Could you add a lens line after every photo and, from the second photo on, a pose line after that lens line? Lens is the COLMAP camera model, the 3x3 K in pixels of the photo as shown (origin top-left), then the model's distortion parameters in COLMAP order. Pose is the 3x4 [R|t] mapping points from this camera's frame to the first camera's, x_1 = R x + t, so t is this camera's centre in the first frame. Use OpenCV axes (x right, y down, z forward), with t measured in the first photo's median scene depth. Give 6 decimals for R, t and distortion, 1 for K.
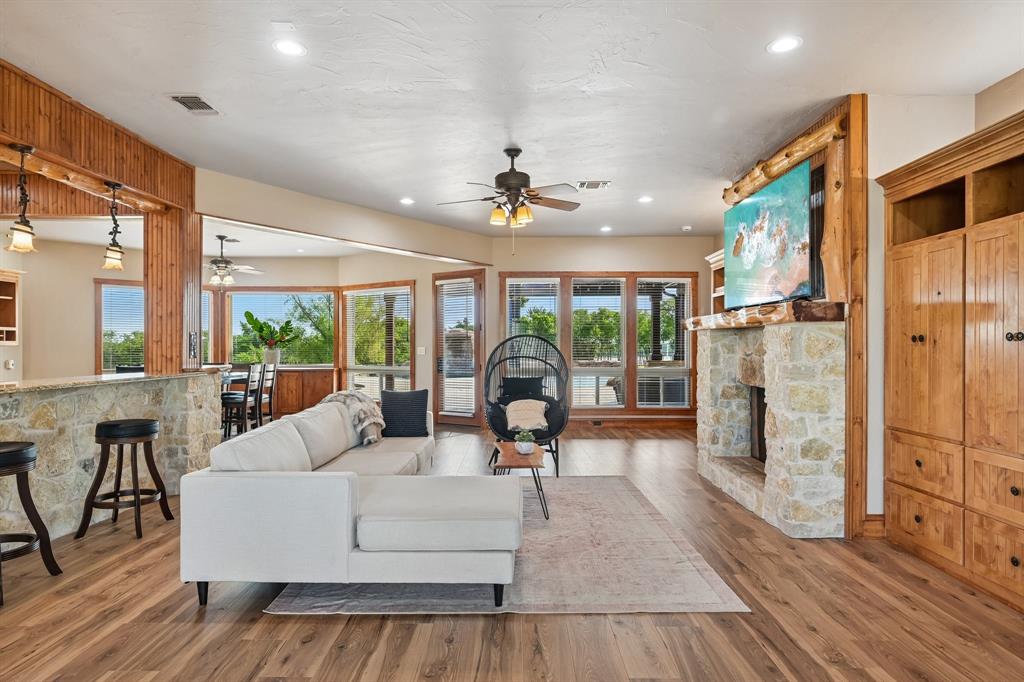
lens RADIAL K [[598.3, 0, 519.7], [0, 598.3, 345.0], [0, 0, 1]] dist [-0.014055, 0.005757]
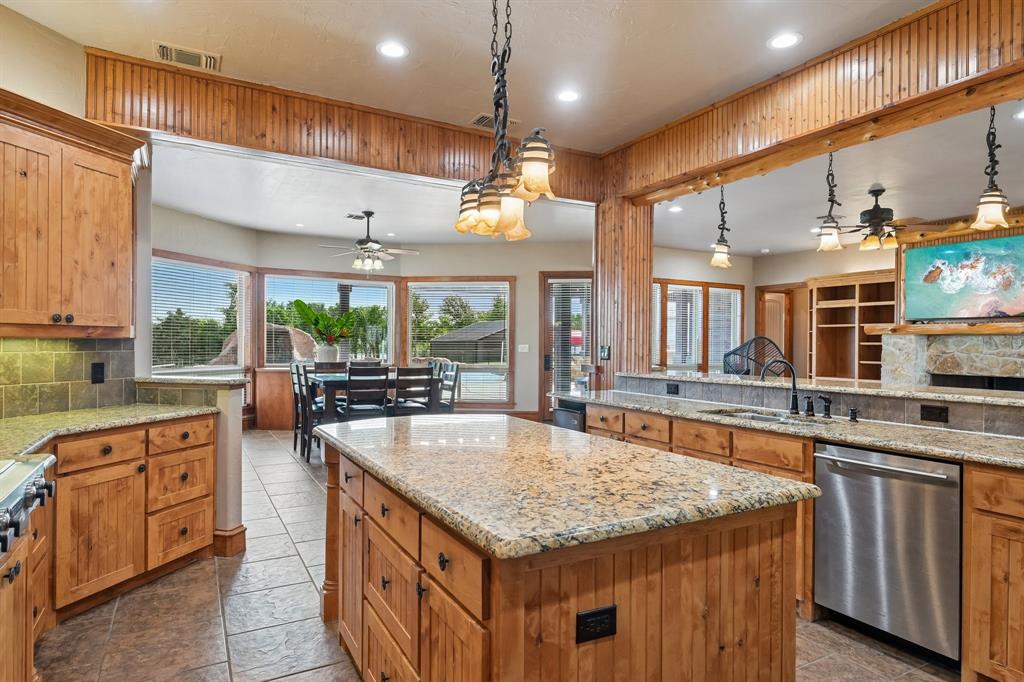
lens RADIAL K [[598.3, 0, 516.7], [0, 598.3, 342.8], [0, 0, 1]] dist [-0.014055, 0.005757]
pose [[0.873958, 0.008113, 0.485934, -0.705138], [-0.009199, 0.999958, -0.000151, 0.000900], [-0.485914, -0.004338, 0.873996, 0.149470]]
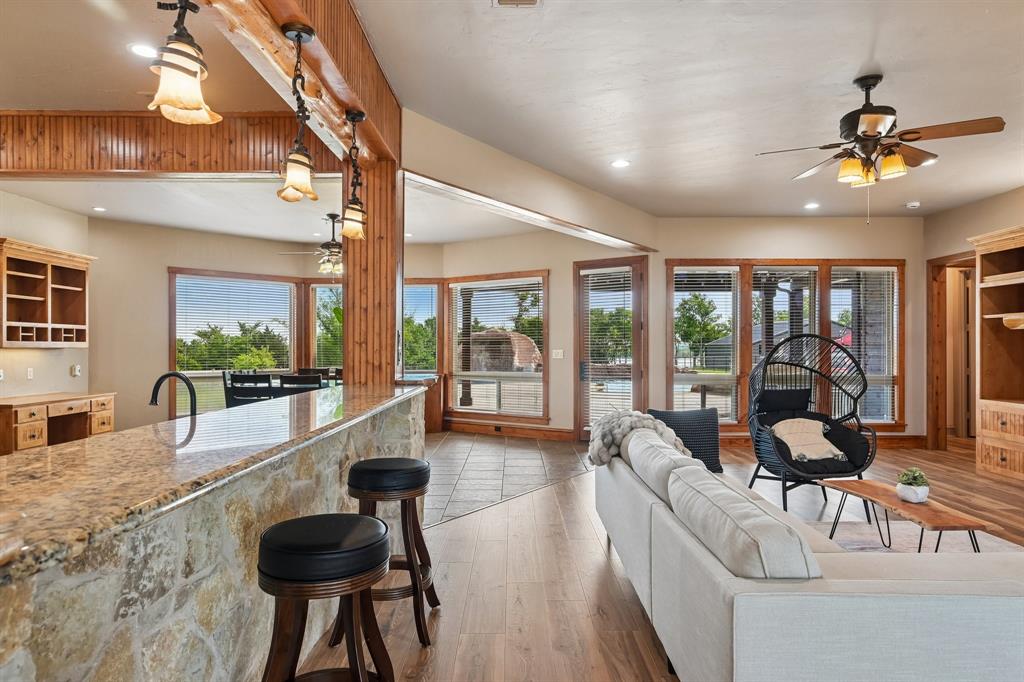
lens RADIAL K [[622.5, 0, 514.1], [0, 622.5, 344.7], [0, 0, 1]] dist [-0.013015, 0.003698]
pose [[0.999997, 0.001149, -0.001994, -0.240980], [-0.001155, 0.999995, -0.003005, -0.000902], [0.001991, 0.003007, 0.999993, 0.138573]]
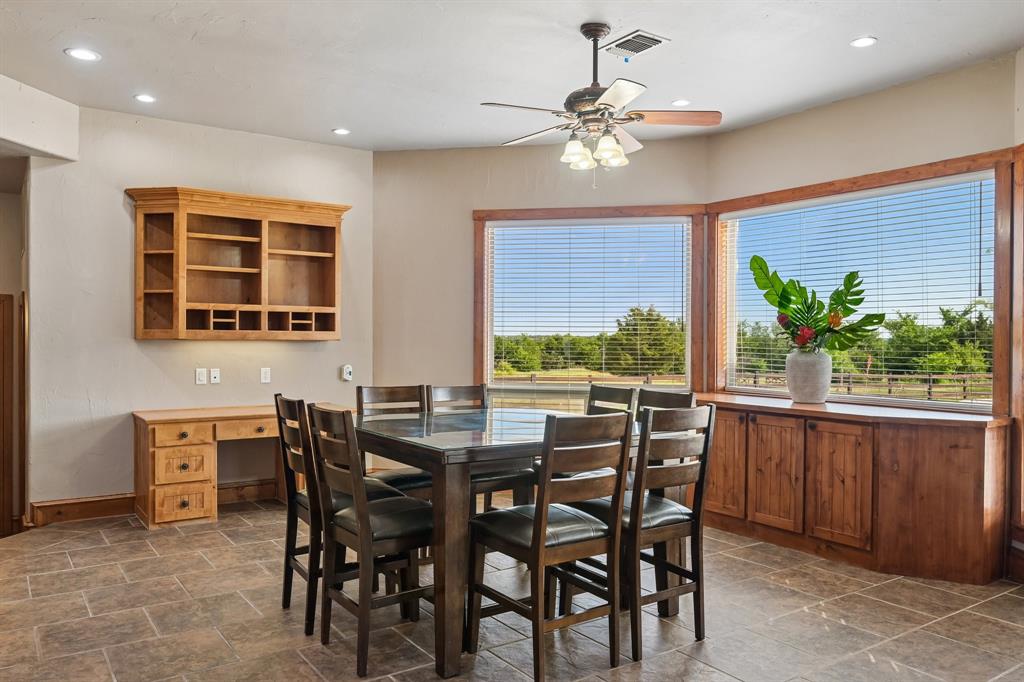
lens RADIAL K [[758.4, 0, 509.5], [0, 758.4, 345.0], [0, 0, 1]] dist [0.001769, -0.003700]
pose [[0.564442, 0.009463, -0.825419, -0.156124], [-0.004993, 0.999955, 0.008050, -0.000406], [0.825458, -0.000423, 0.564463, 0.689089]]
